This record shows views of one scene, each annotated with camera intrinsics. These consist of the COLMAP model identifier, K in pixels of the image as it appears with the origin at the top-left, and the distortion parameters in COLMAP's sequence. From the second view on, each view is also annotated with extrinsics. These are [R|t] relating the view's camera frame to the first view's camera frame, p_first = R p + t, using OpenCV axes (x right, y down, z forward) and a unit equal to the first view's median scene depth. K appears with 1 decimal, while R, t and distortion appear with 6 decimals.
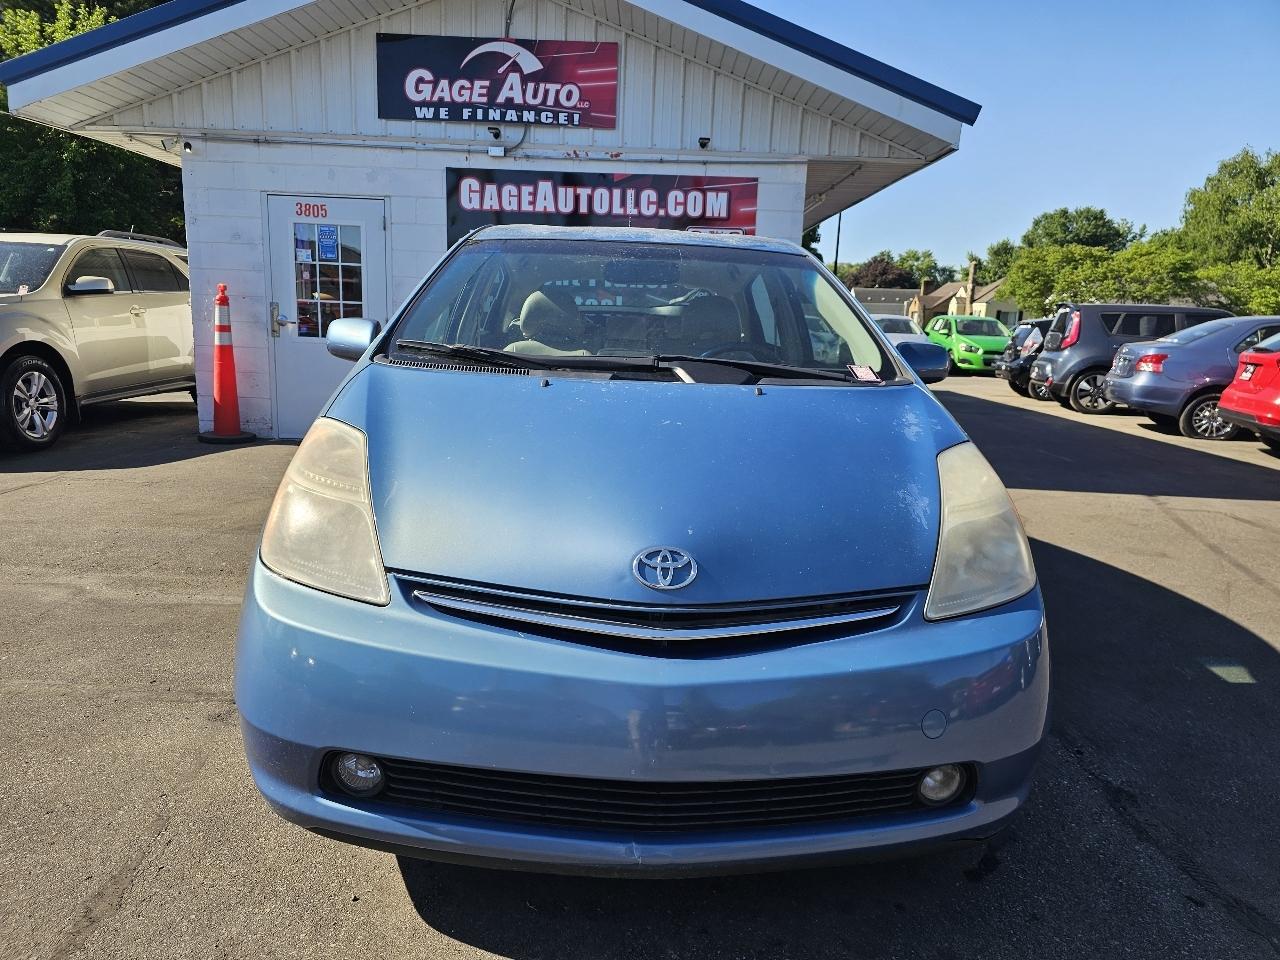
lens RADIAL K [[857.0, 0, 639.3], [0, 857.0, 498.4], [0, 0, 1]] dist [0.060833, -0.048324]
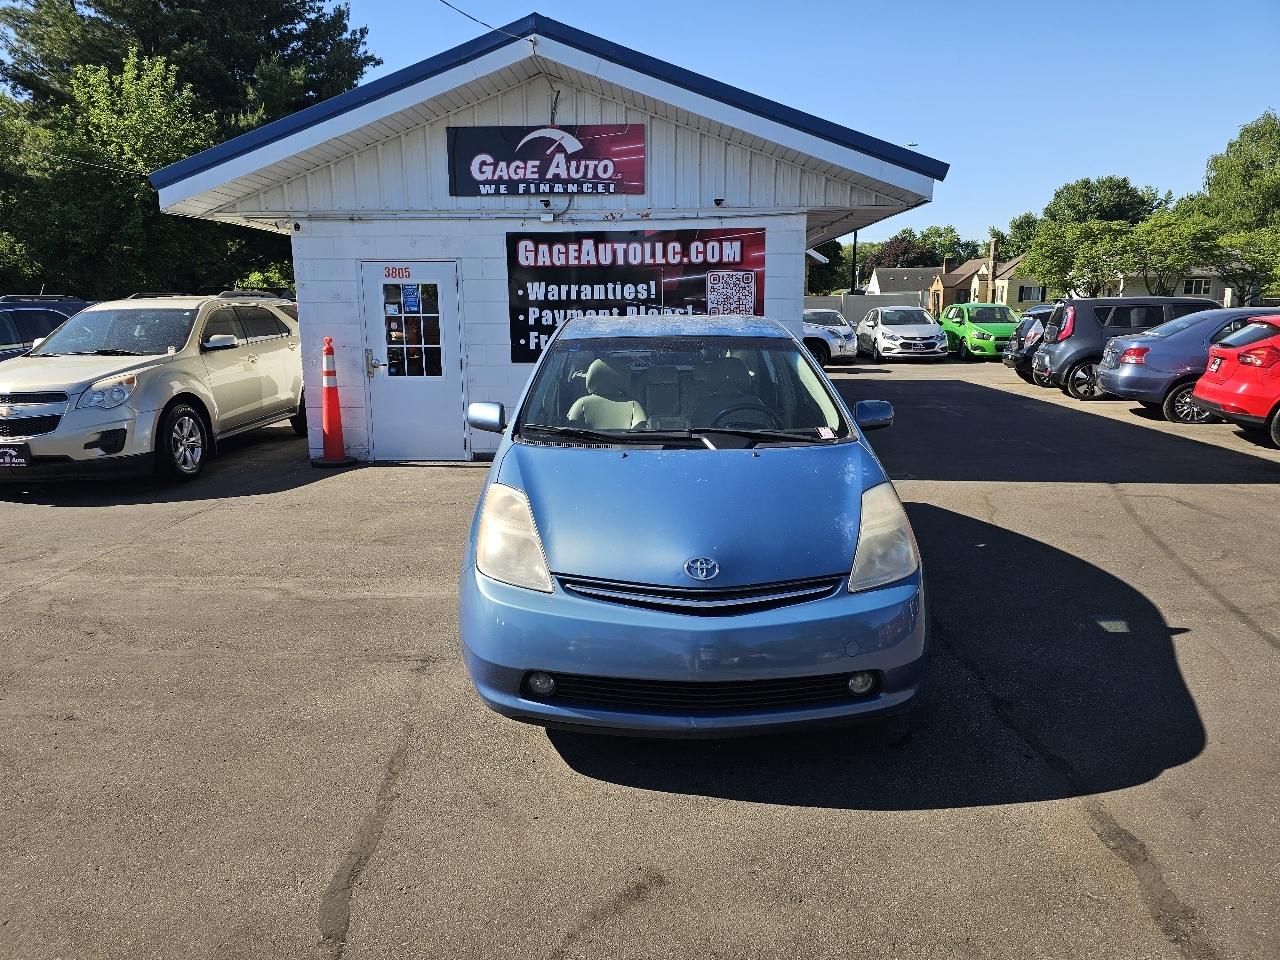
lens RADIAL K [[857.0, 0, 633.8], [0, 857.0, 476.8], [0, 0, 1]] dist [0.060833, -0.048324]
pose [[0.998461, -0.036975, -0.041326, -0.007693], [0.036616, 0.999285, -0.009420, -0.023740], [0.041645, 0.007892, 0.999101, -0.195262]]
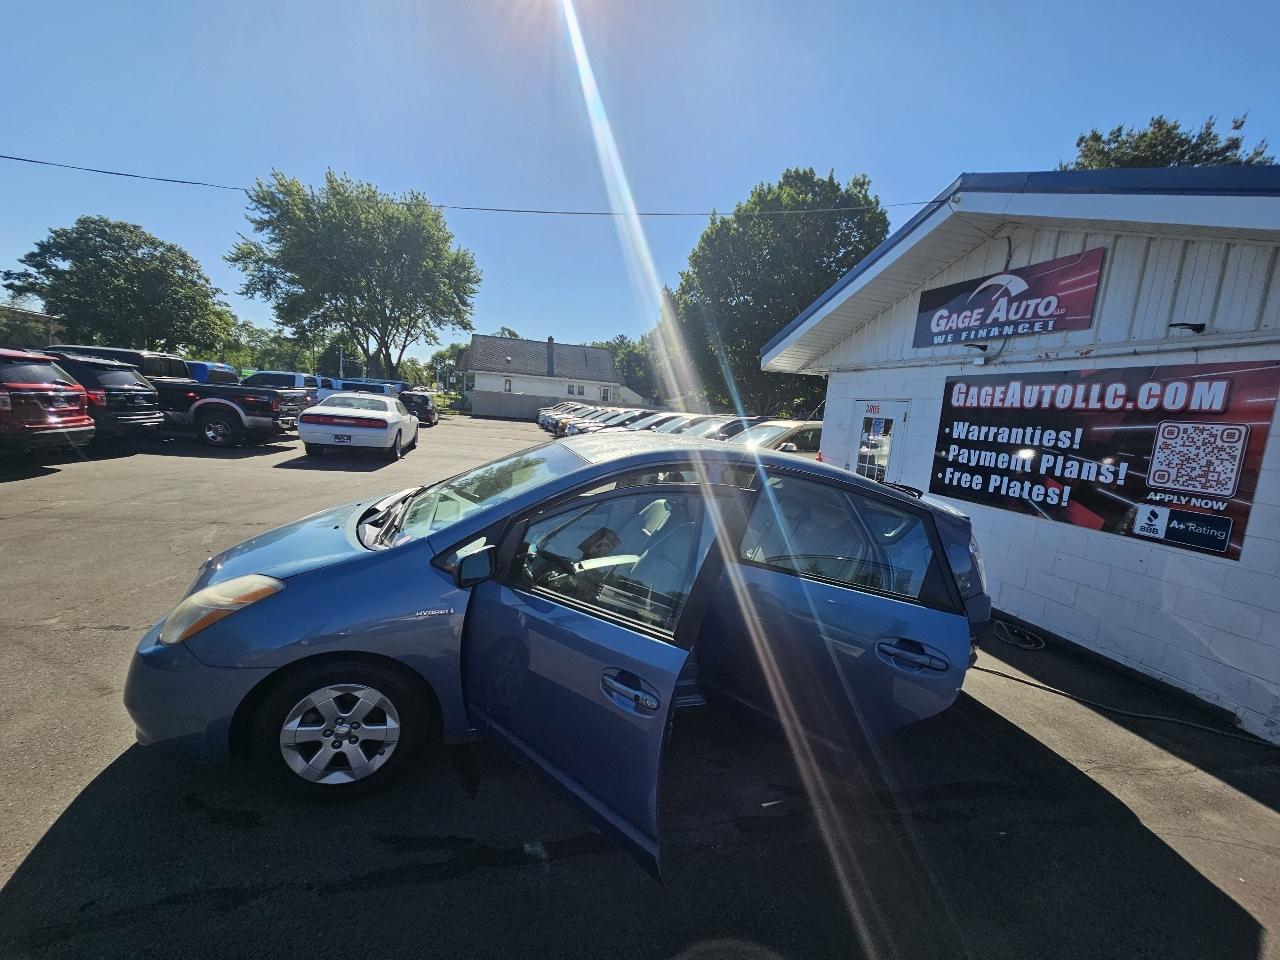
lens RADIAL K [[526.8, 0, 637.6], [0, 526.8, 479.1], [0, 0, 1]] dist [0.001417, -0.000181]
pose [[0.250978, 0.117966, -0.960778, 0.454031], [-0.269578, 0.961798, 0.047671, -0.144829], [0.929698, 0.247040, 0.273191, 0.386069]]
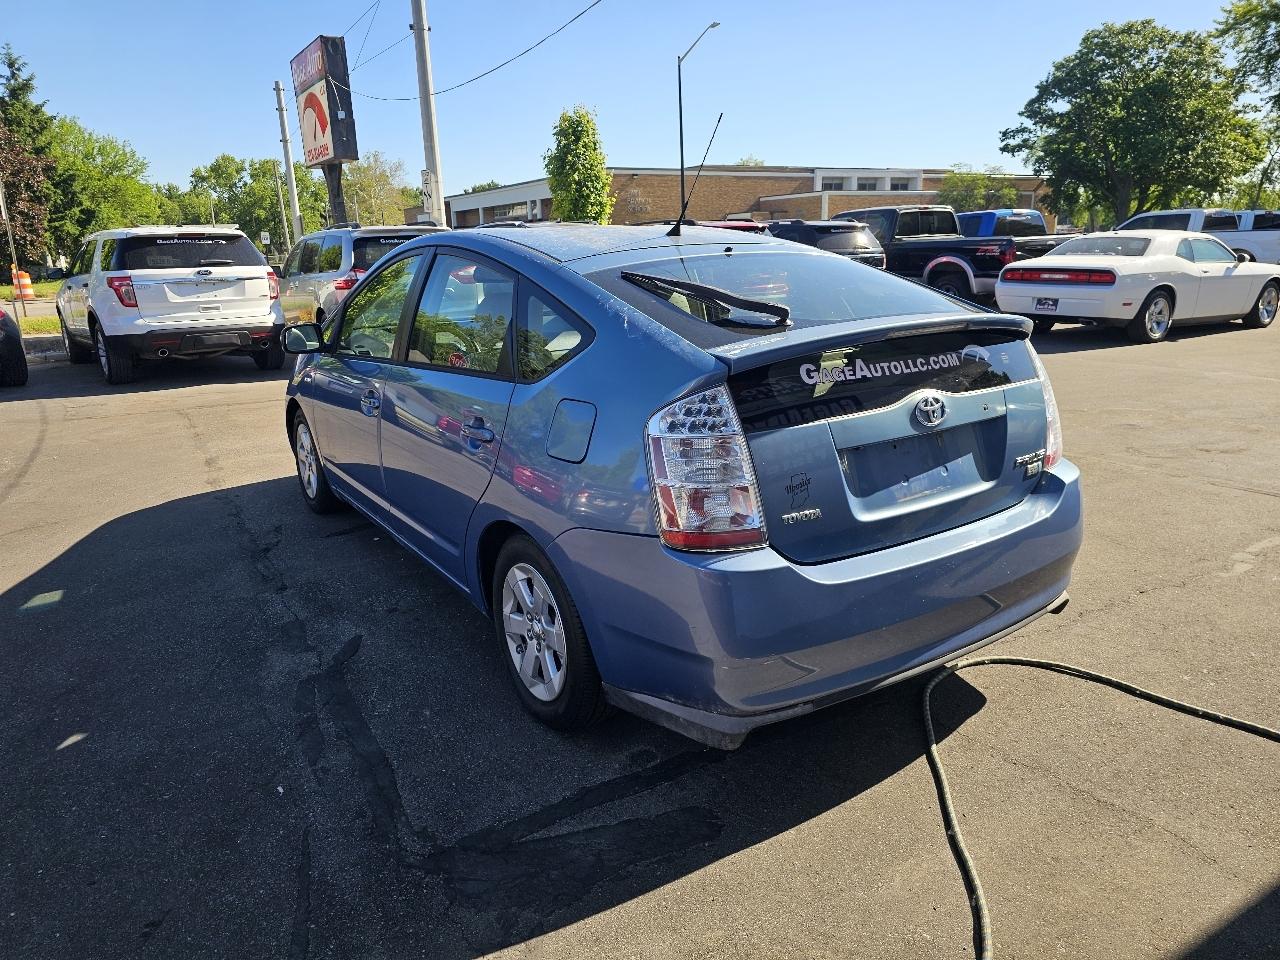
lens RADIAL K [[875.6, 0, 619.9], [0, 875.6, 469.5], [0, 0, 1]] dist [0.050772, -0.039061]
pose [[-0.862728, 0.112293, -0.493042, 0.270067], [-0.108391, 0.911301, 0.397217, -0.252308], [0.493915, 0.396131, -0.774034, 1.045988]]
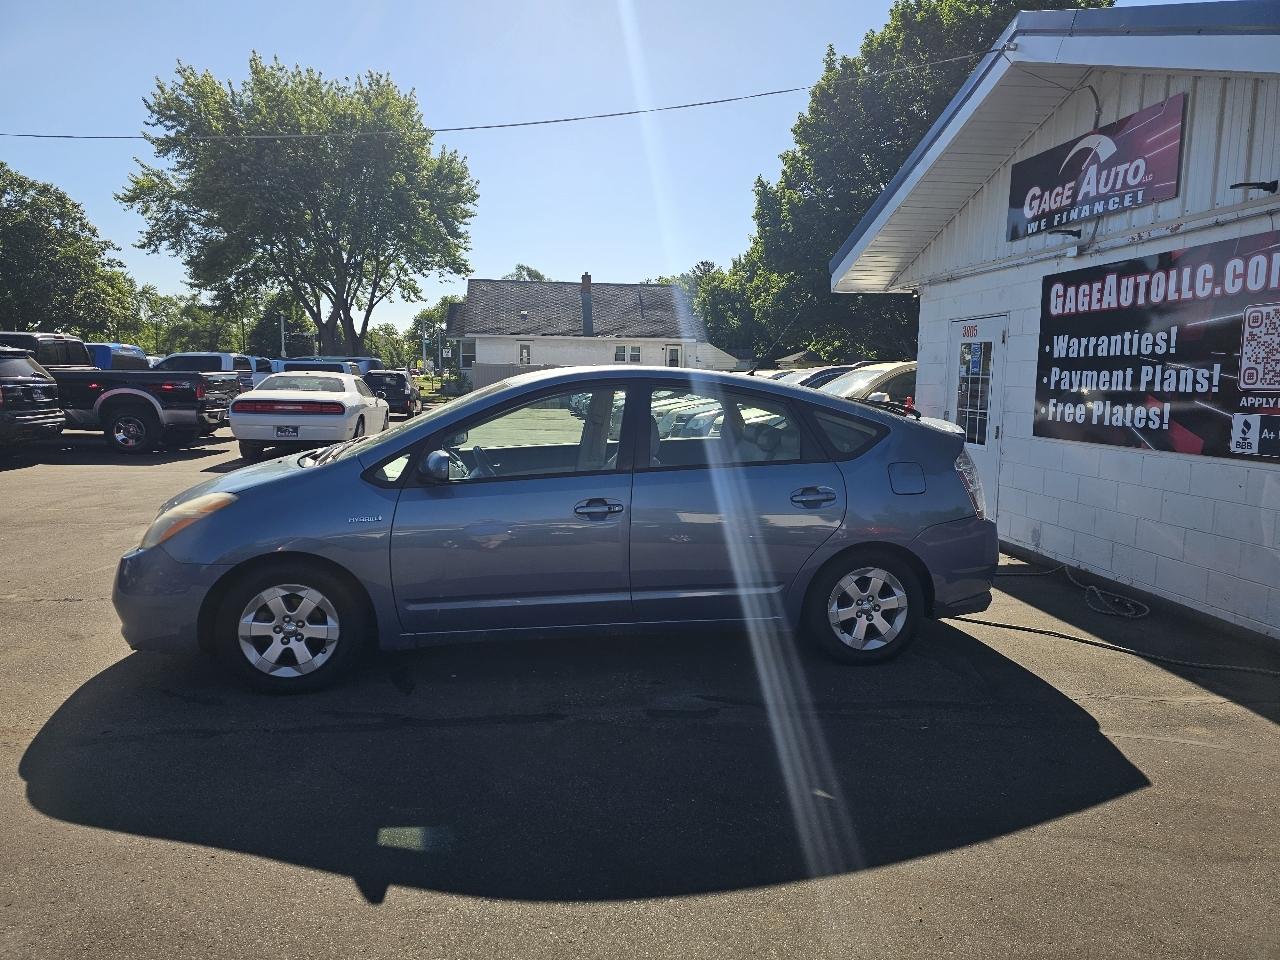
lens RADIAL K [[857.0, 0, 630.7], [0, 857.0, 474.8], [0, 0, 1]] dist [0.060833, -0.048324]
pose [[0.123073, 0.082899, -0.988929, 0.715694], [-0.213063, 0.975475, 0.055255, -0.120035], [0.969256, 0.203903, 0.137717, 0.464889]]
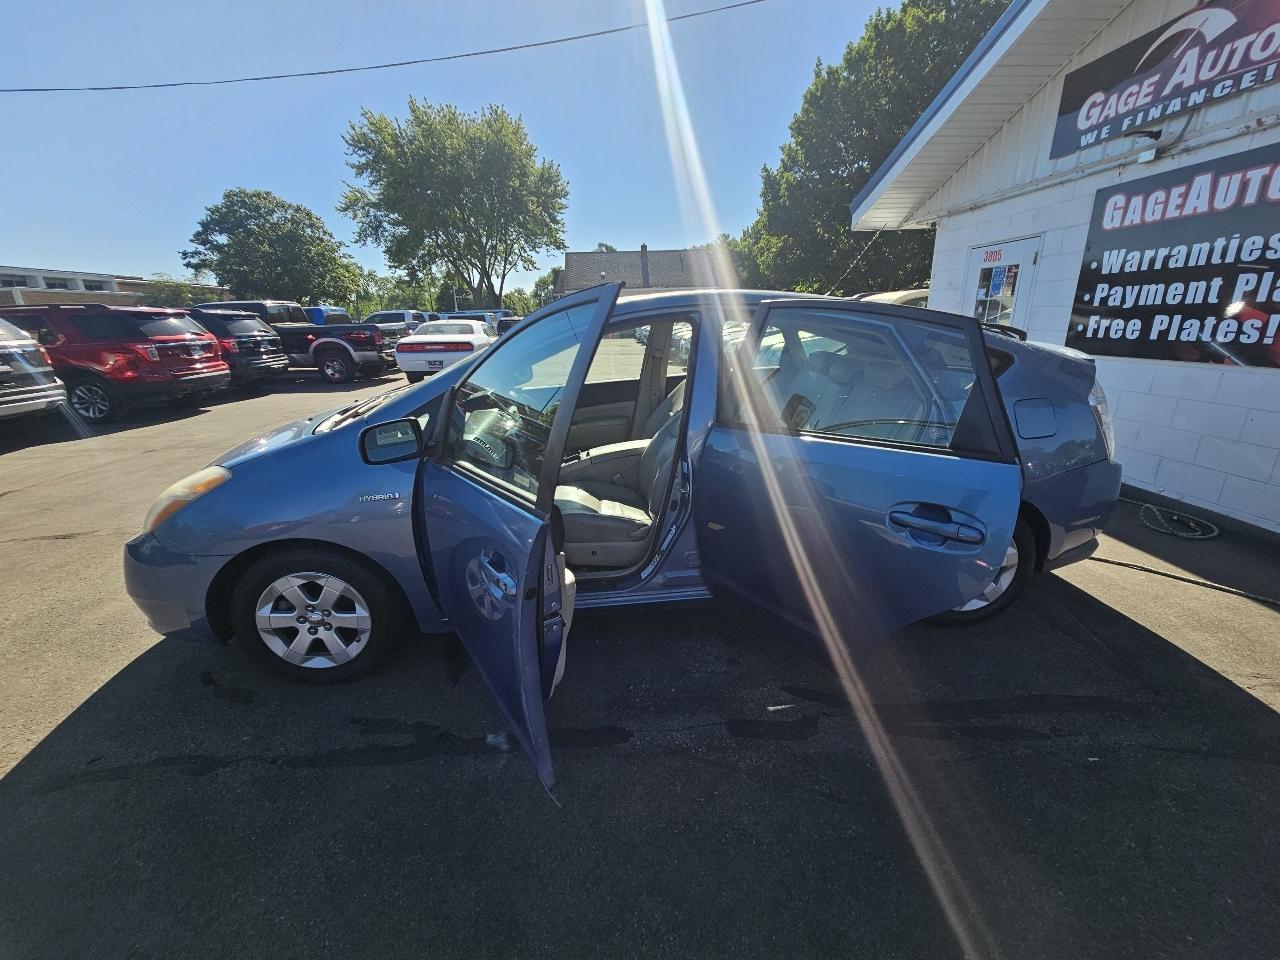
lens RADIAL K [[526.8, 0, 636.5], [0, 526.8, 478.0], [0, 0, 1]] dist [0.001417, -0.000181]
pose [[0.054230, 0.259421, -0.964241, 0.414530], [-0.178129, 0.952685, 0.246294, -0.126997], [0.982512, 0.158403, 0.097875, 0.486167]]
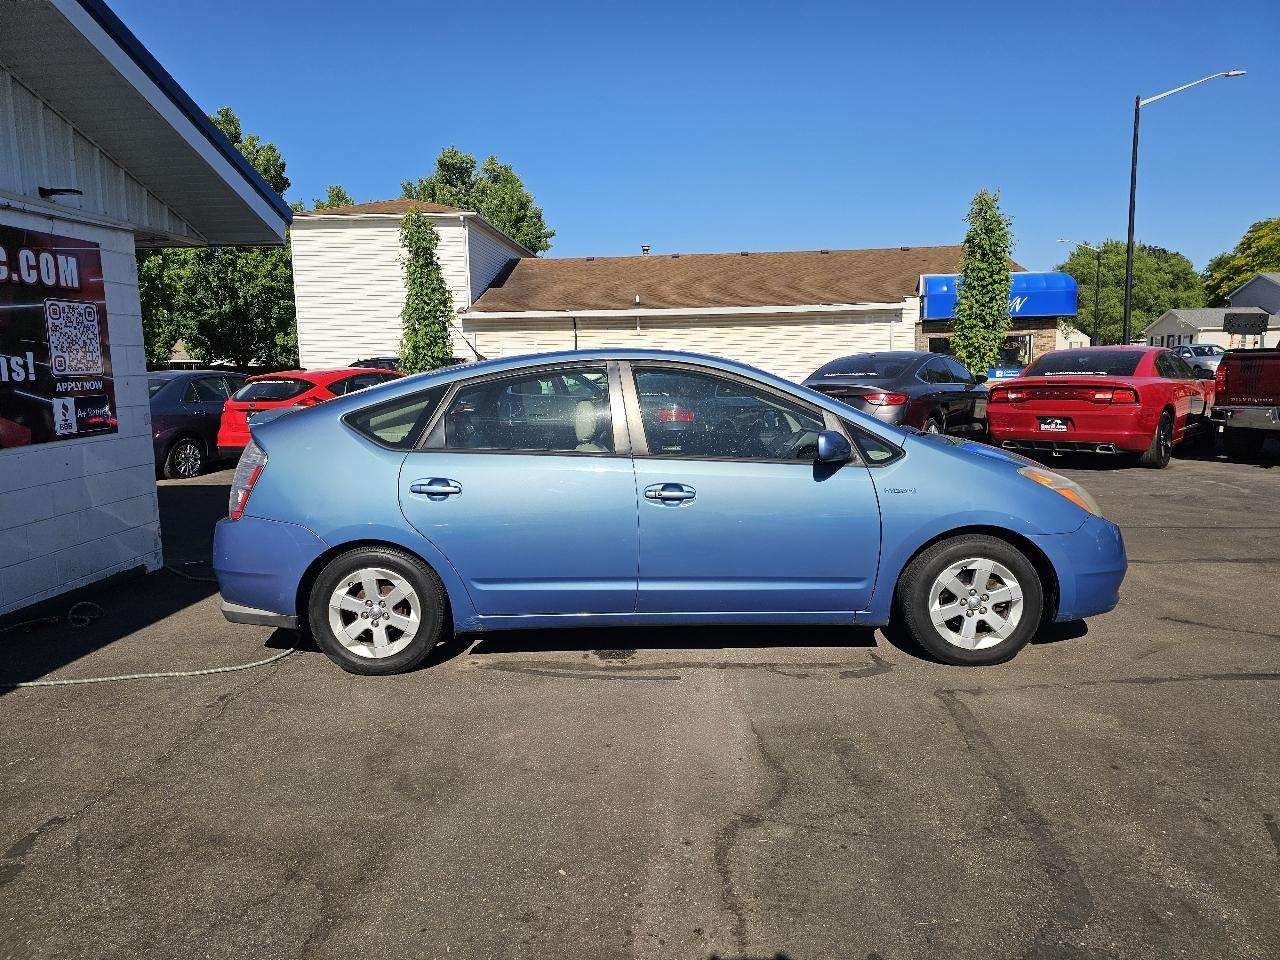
lens RADIAL K [[857.0, 0, 643.8], [0, 857.0, 469.6], [0, 0, 1]] dist [0.060833, -0.048324]
pose [[0.041799, -0.164254, 0.985532, -0.699386], [0.228704, 0.961777, 0.150595, -0.173752], [-0.972598, 0.219100, 0.077766, 0.488191]]
